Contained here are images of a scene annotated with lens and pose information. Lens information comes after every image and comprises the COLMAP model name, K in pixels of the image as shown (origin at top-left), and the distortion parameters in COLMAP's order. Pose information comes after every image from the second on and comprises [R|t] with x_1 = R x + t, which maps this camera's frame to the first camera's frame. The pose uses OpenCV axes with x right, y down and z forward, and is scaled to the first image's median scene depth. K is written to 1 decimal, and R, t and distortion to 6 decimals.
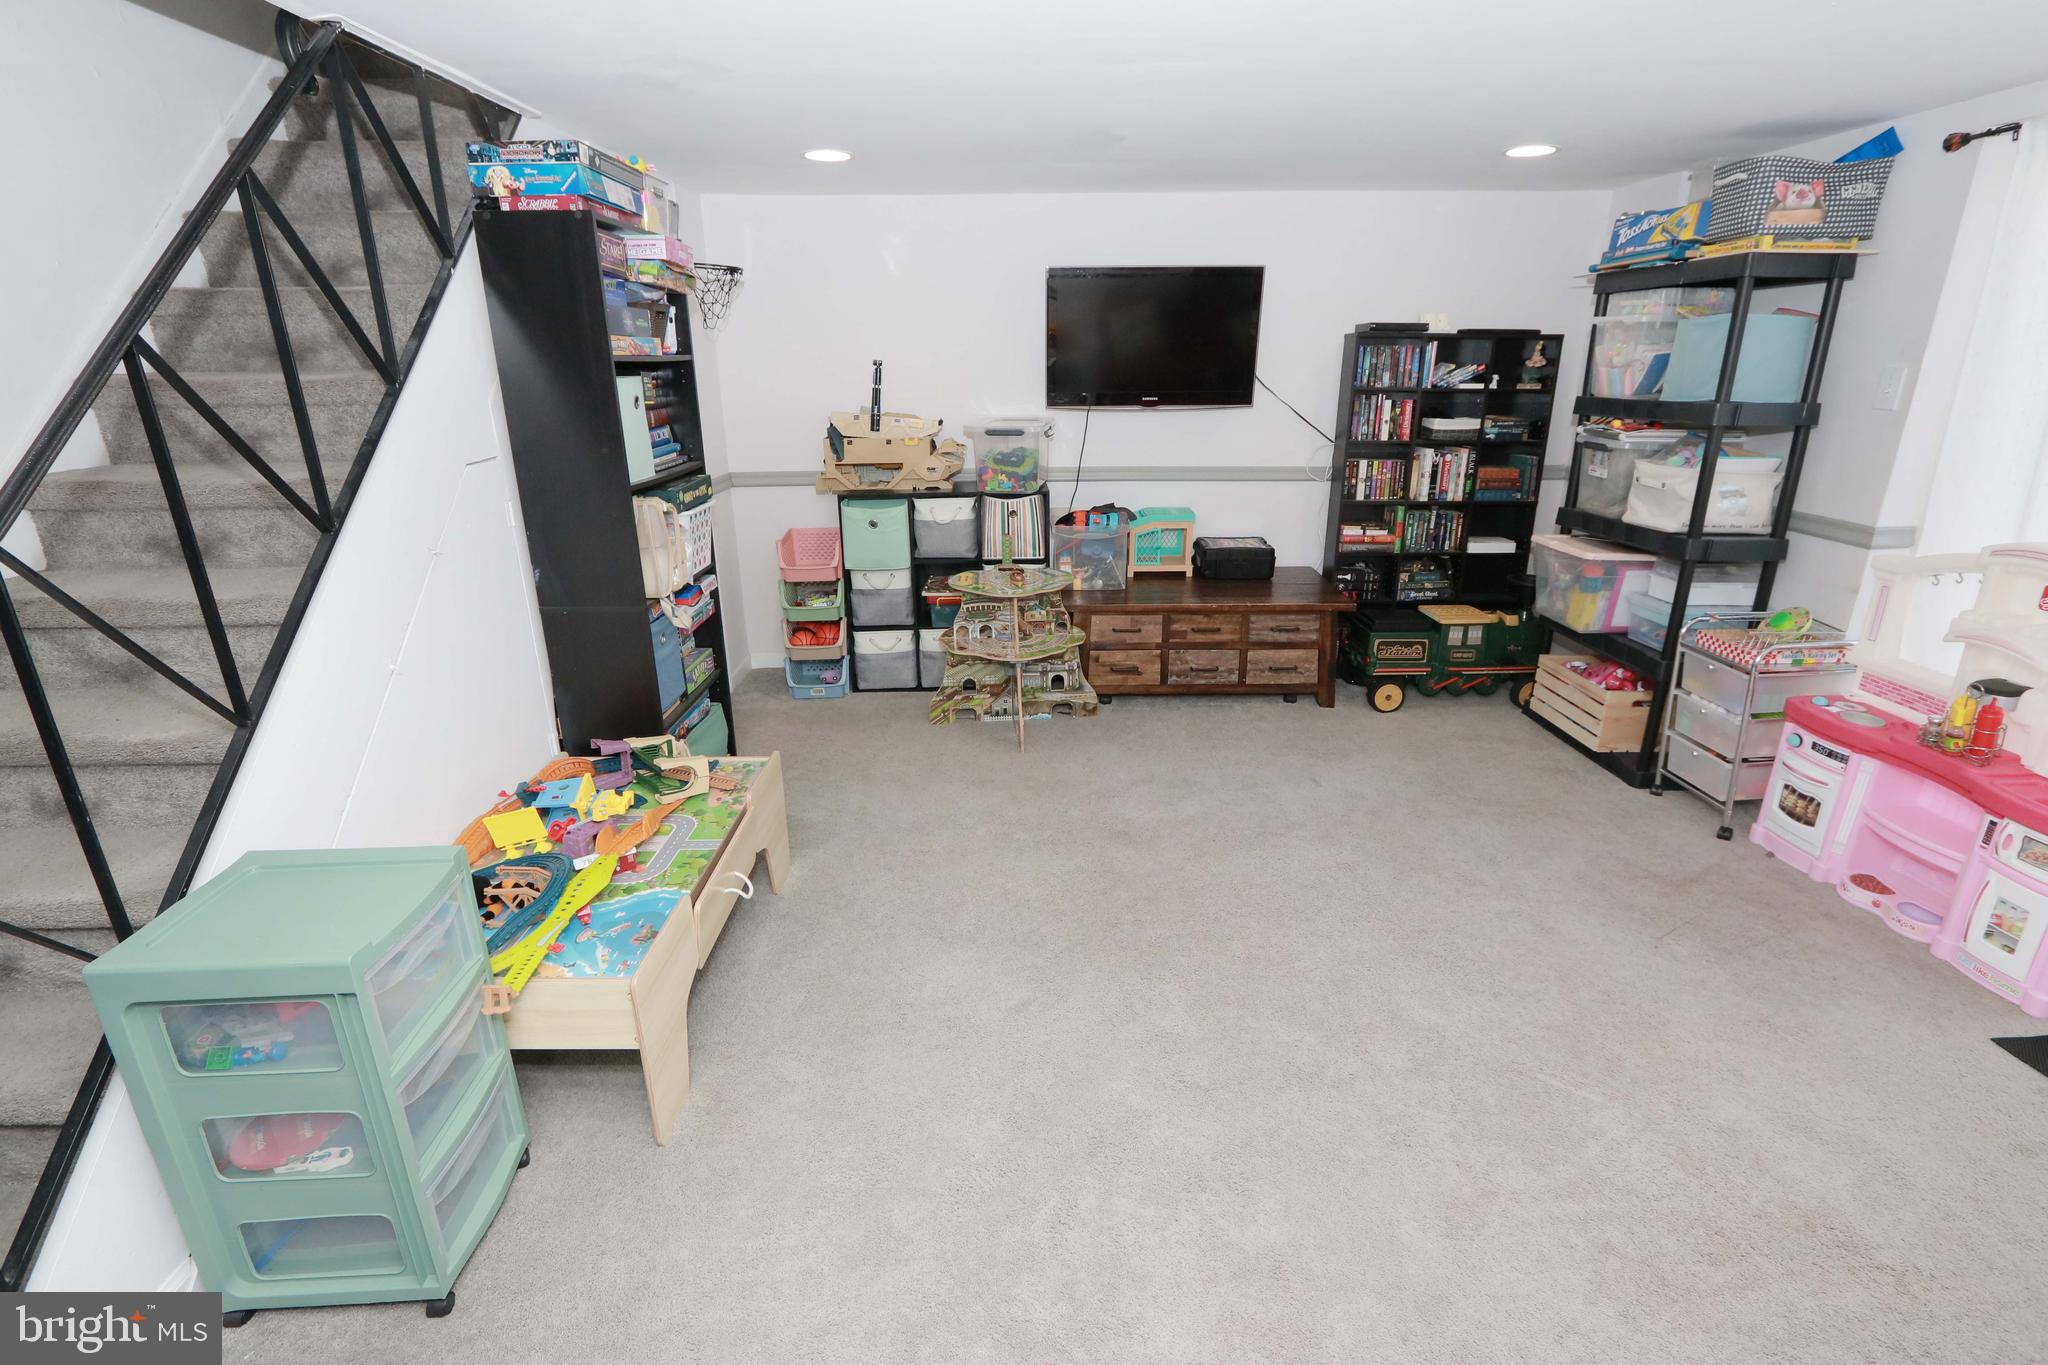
lens RADIAL K [[945.6, 0, 1024.8], [0, 945.6, 681.9], [0, 0, 1]] dist [-0.019310, 0.003943]
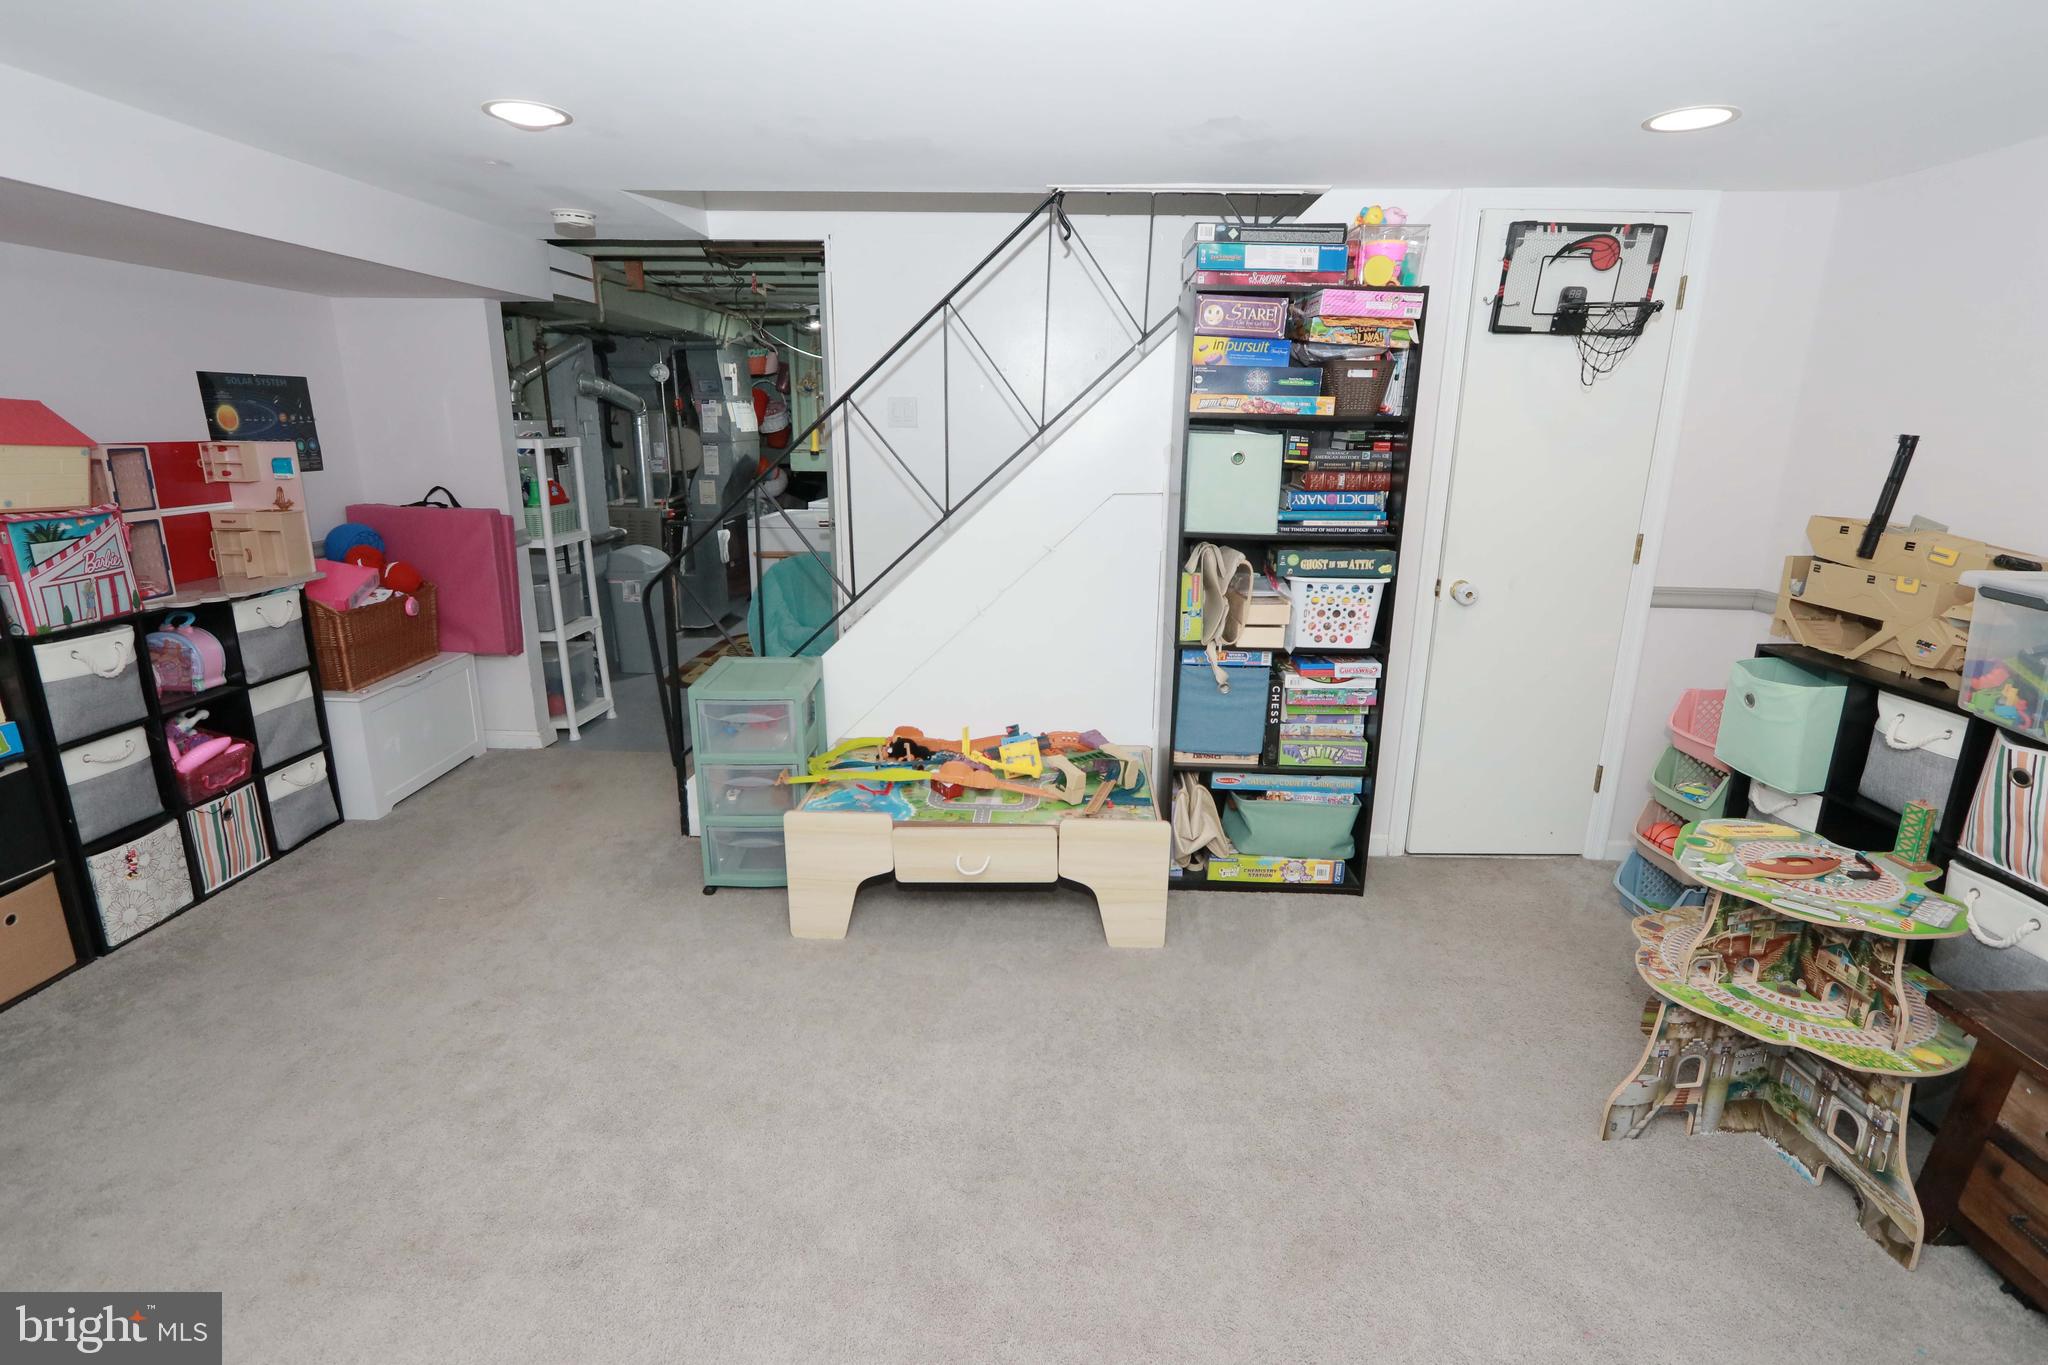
lens RADIAL K [[945.6, 0, 1024.3], [0, 945.6, 677.3], [0, 0, 1]] dist [-0.019310, 0.003943]
pose [[-0.050816, 0.271345, -0.961140, 0.428495], [-0.323222, 0.906120, 0.272900, -0.191623], [0.944958, 0.324529, 0.041659, 0.525487]]
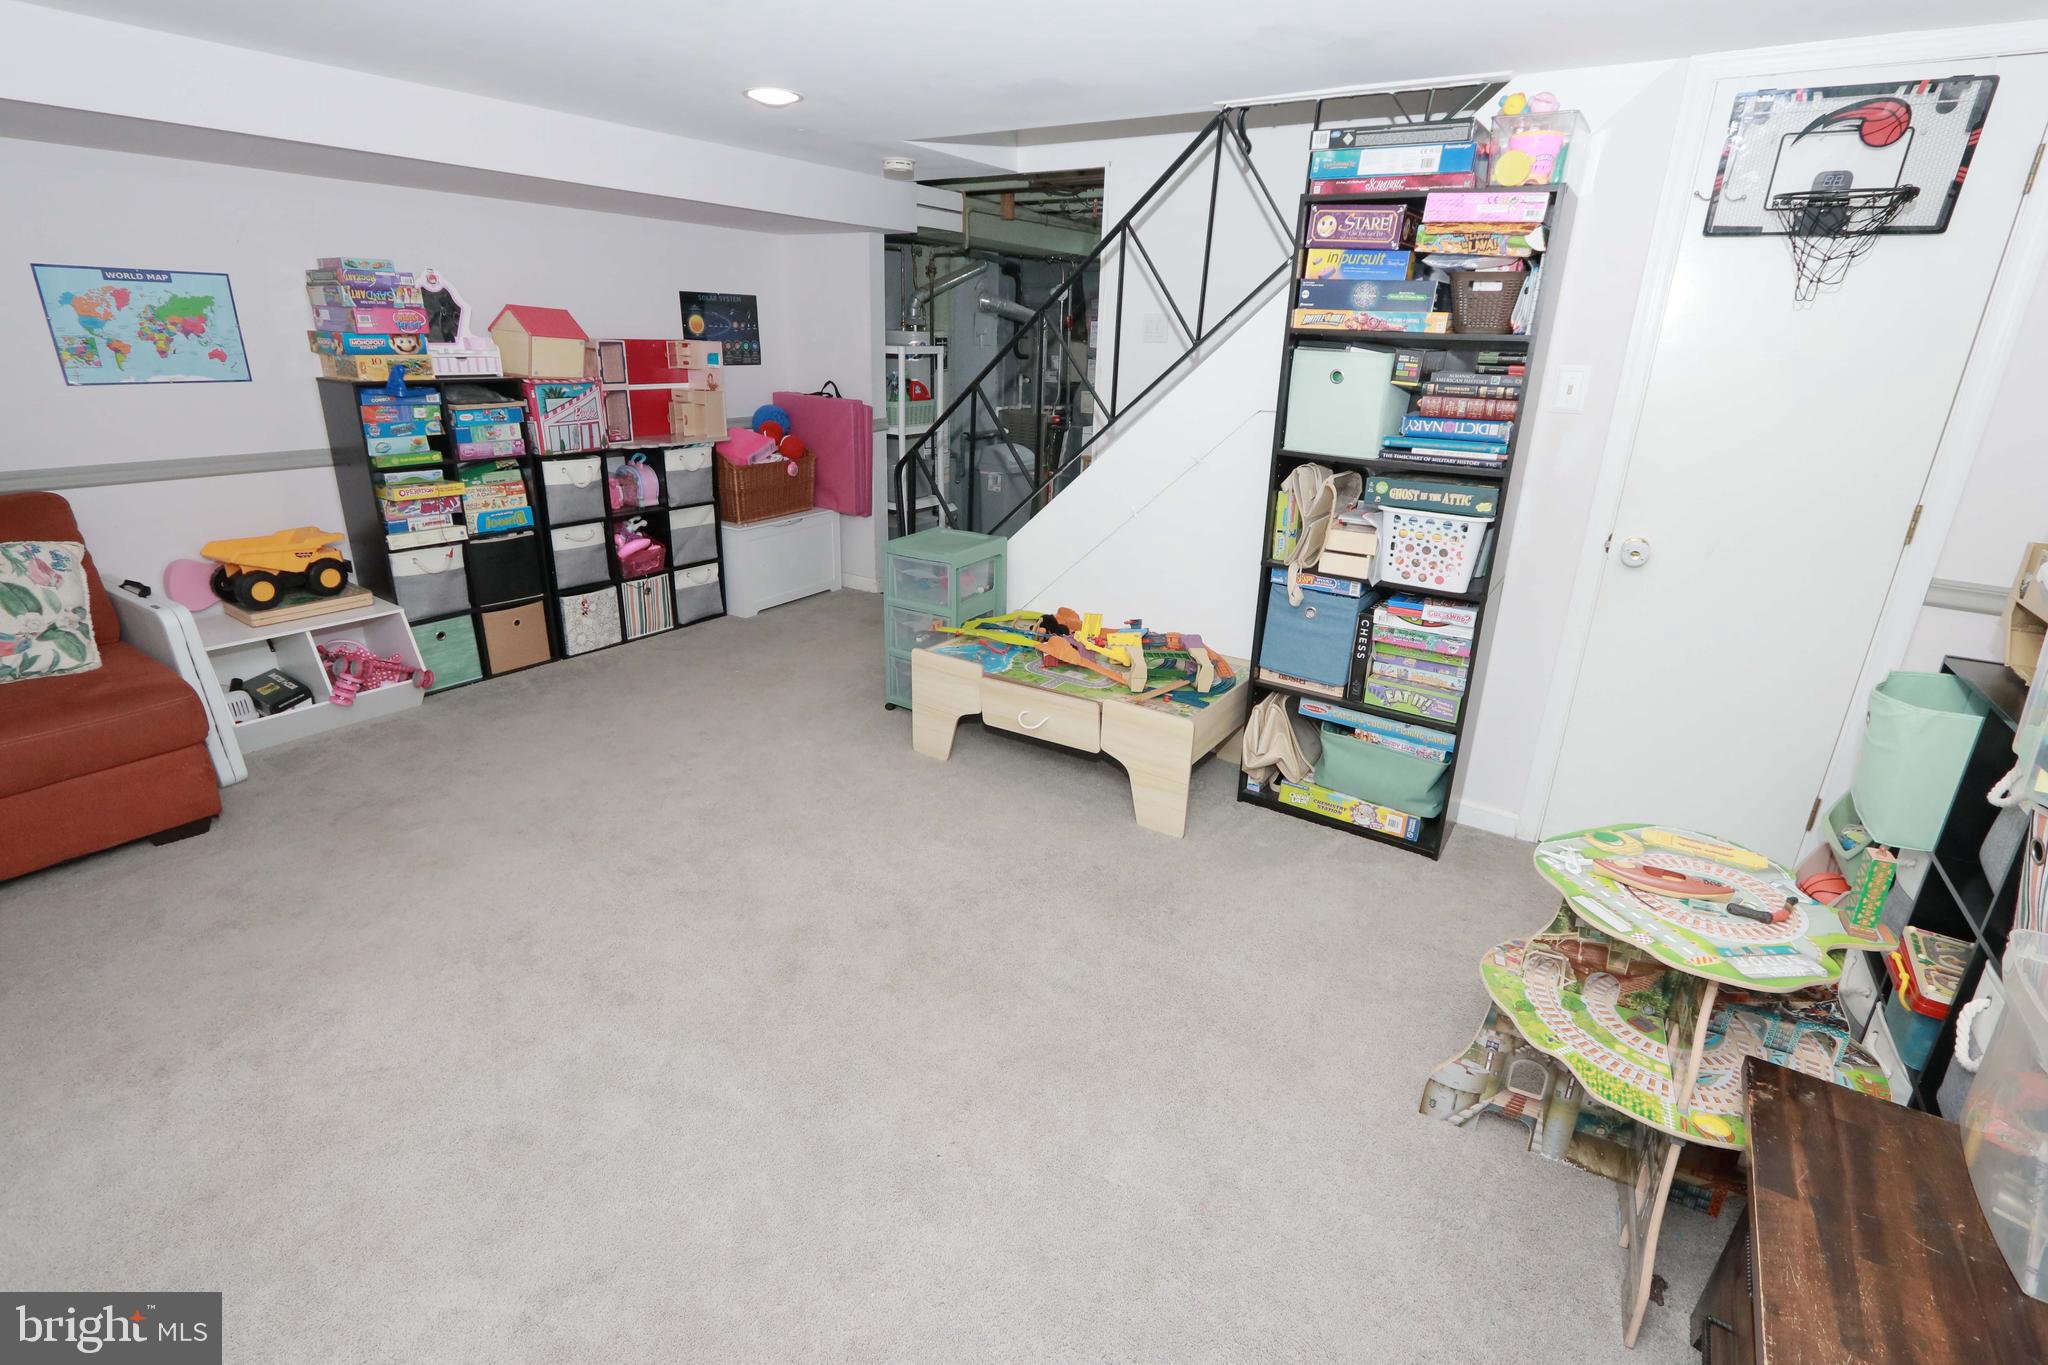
lens RADIAL K [[945.6, 0, 1029.4], [0, 945.6, 678.1], [0, 0, 1]] dist [-0.019310, 0.003943]
pose [[-0.571659, 0.275554, -0.772837, 0.419464], [-0.279871, 0.819942, 0.499366, -0.296336], [0.771284, 0.501762, -0.391608, 0.849802]]
